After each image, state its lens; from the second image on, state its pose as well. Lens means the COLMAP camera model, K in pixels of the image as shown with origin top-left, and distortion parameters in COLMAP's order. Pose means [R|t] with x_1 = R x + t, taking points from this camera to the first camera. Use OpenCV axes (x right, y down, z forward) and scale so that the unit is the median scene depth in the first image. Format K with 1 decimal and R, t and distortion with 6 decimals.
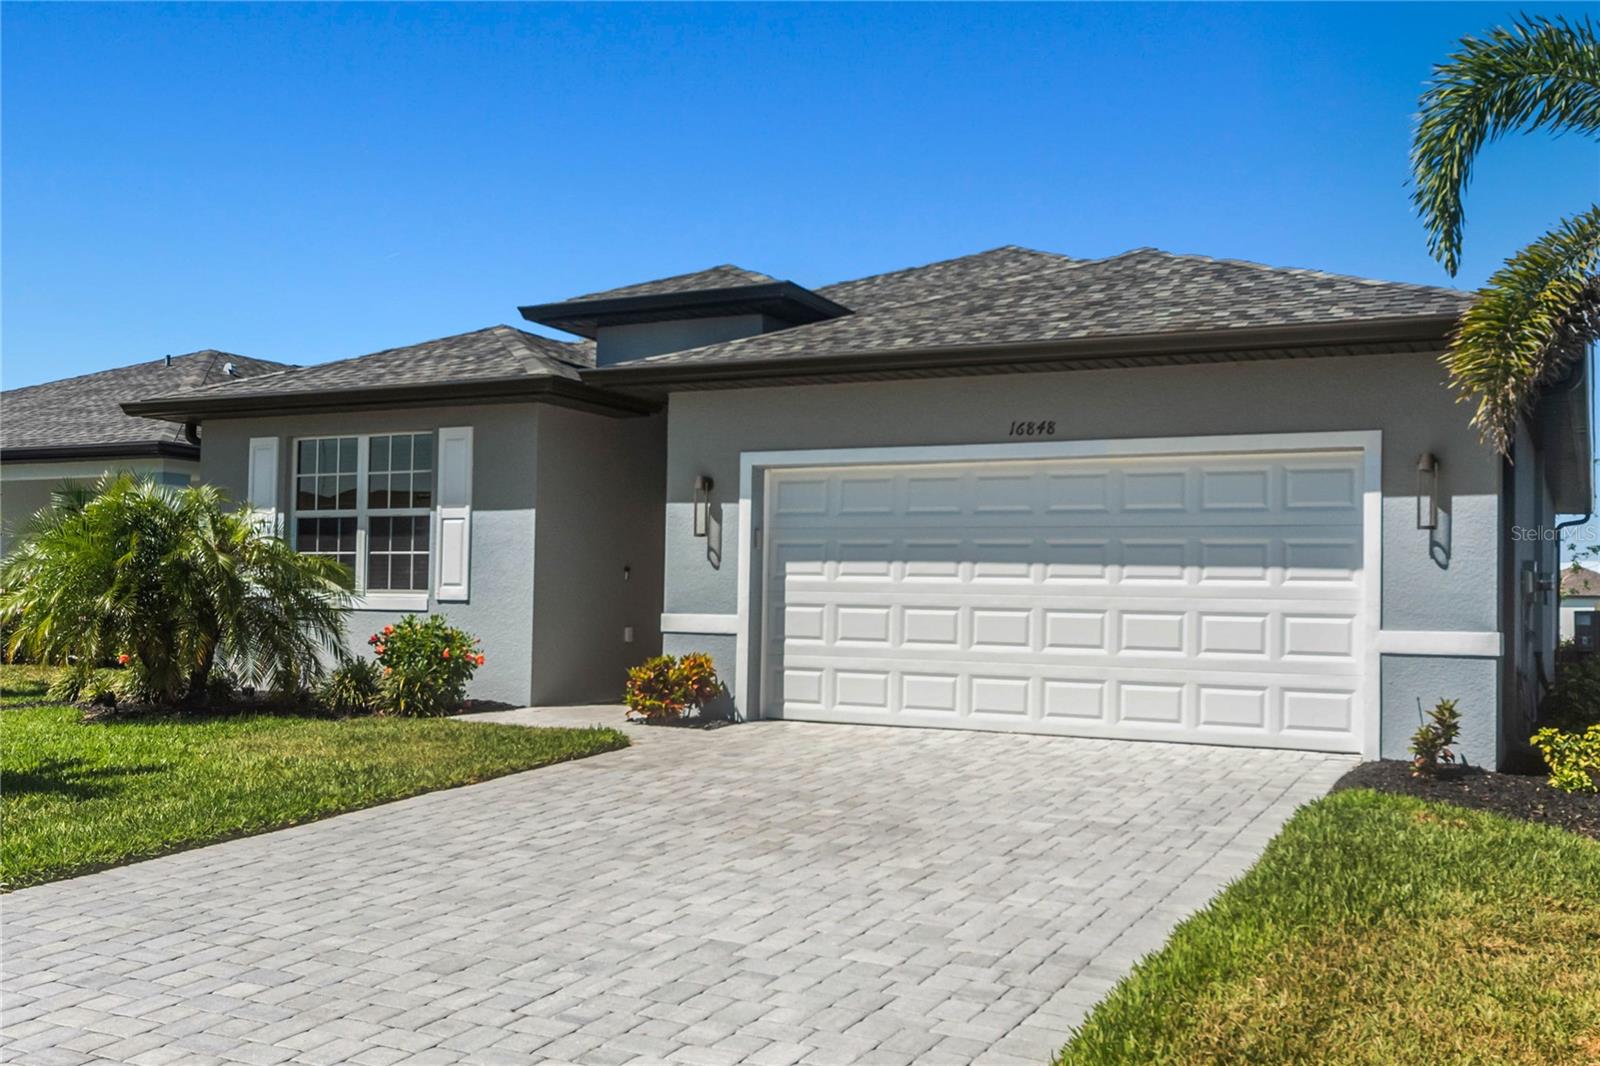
lens RADIAL K [[1441.7, 0, 800.0], [0, 1441.7, 533.0], [0, 0, 1]] dist [0.001035, 0.001668]
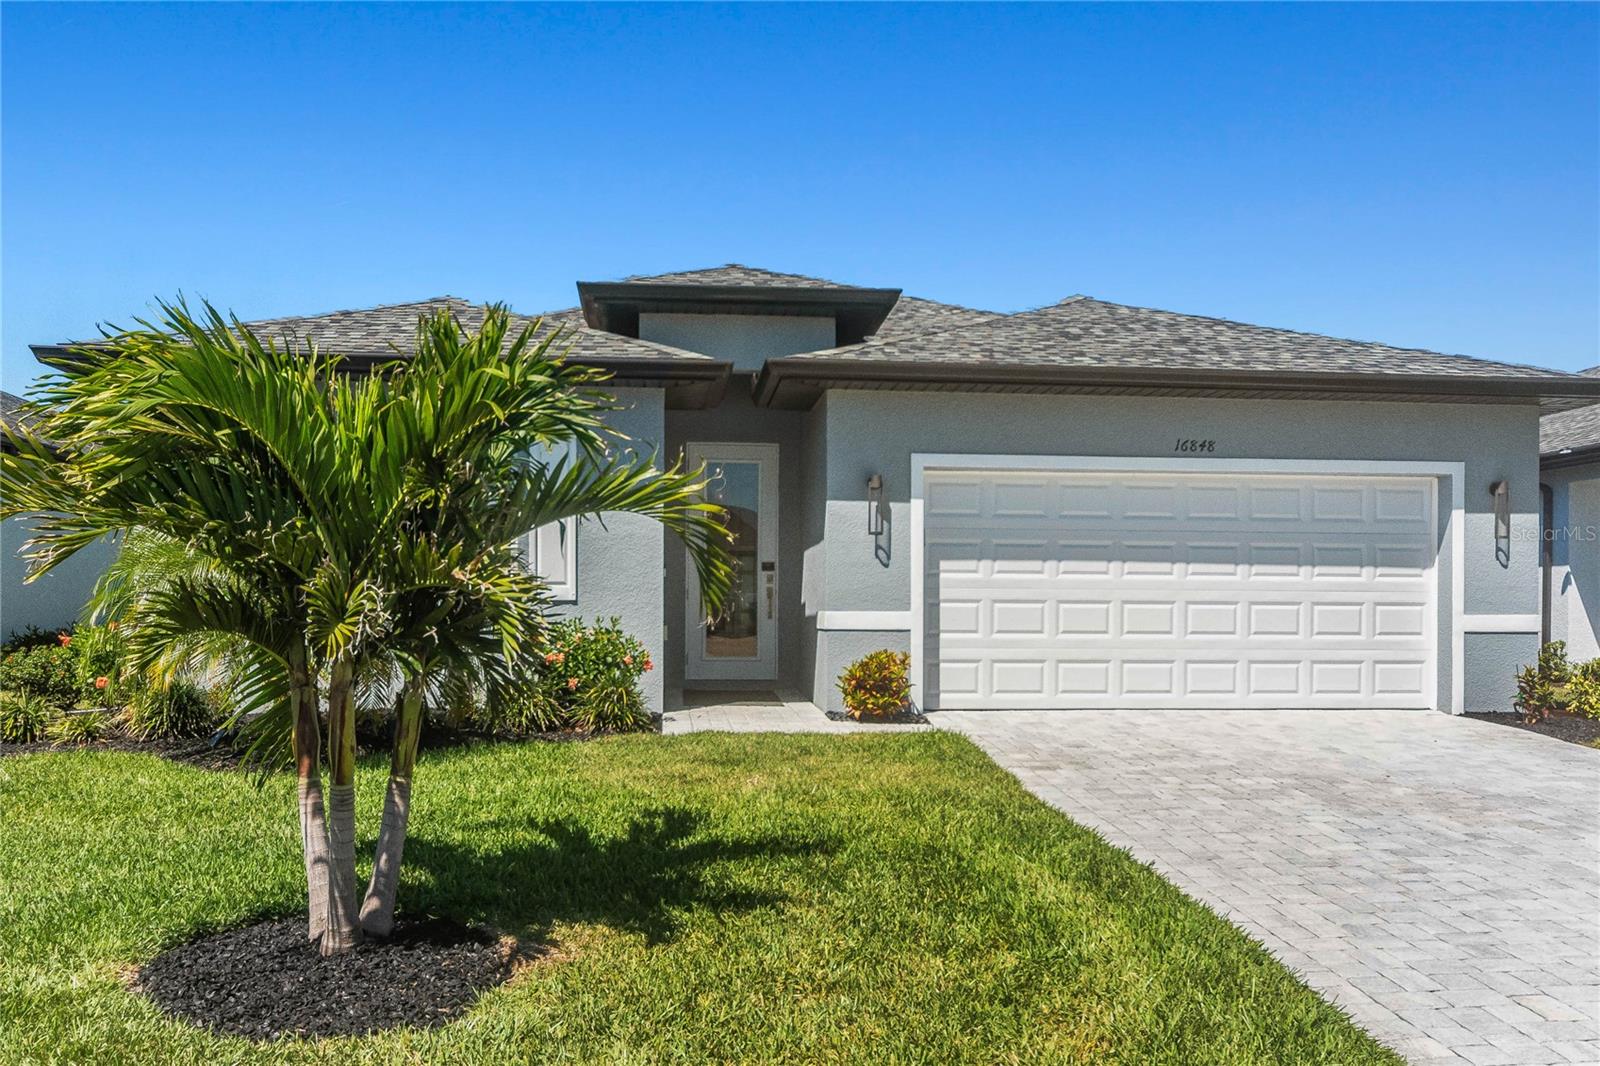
lens RADIAL K [[1234.1, 0, 800.0], [0, 1234.1, 583.2], [0, 0, 1]] dist [0.000040, 0.001742]
pose [[0.855412, -0.007410, 0.517895, -0.567940], [-0.015540, 0.999080, 0.039963, 0.002629], [-0.517715, -0.042233, 0.854510, 0.287599]]
